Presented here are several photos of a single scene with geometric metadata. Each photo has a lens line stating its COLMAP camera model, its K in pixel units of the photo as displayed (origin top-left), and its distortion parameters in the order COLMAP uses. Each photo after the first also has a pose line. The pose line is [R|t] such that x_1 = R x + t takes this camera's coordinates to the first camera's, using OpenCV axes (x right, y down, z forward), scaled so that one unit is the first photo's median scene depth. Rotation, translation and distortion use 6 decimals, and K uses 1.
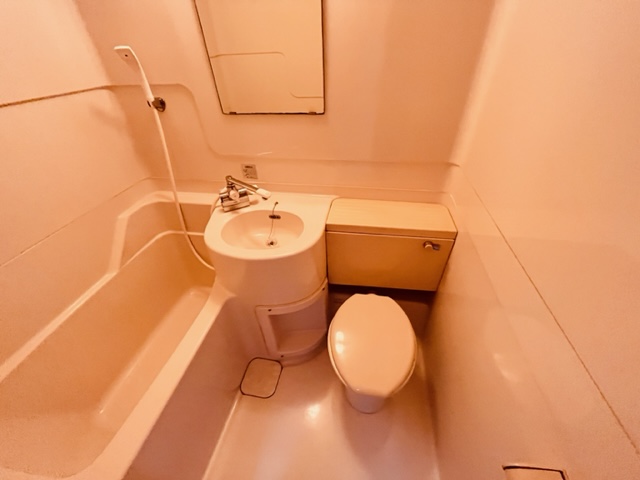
lens RADIAL K [[257.7, 0, 318.5], [0, 257.7, 240.8], [0, 0, 1]] dist [-0.001753, -0.000123]
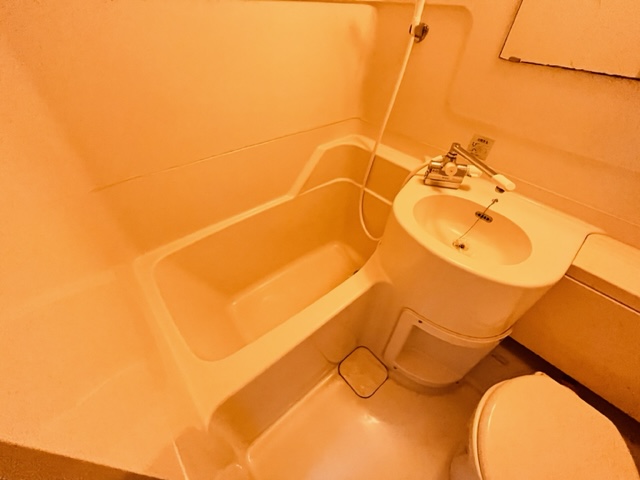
lens RADIAL K [[257.7, 0, 318.5], [0, 257.7, 240.8], [0, 0, 1]] dist [-0.001753, -0.000123]
pose [[0.775844, 0.478888, -0.410770, -0.204489], [-0.437782, 0.877439, 0.196081, 0.030471], [0.454326, 0.027699, 0.890405, 0.135137]]
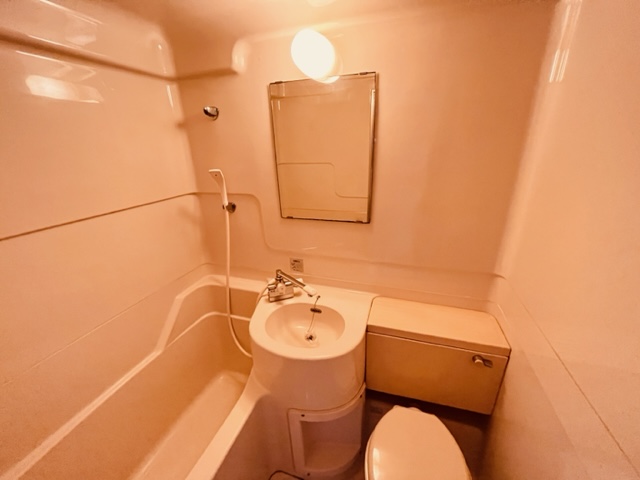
lens RADIAL K [[257.7, 0, 318.5], [0, 257.7, 240.8], [0, 0, 1]] dist [-0.001753, -0.000123]
pose [[0.990324, 0.056318, -0.126831, -0.045238], [-0.090464, 0.955055, -0.282288, -0.070350], [0.105232, 0.291030, 0.950909, -0.061397]]
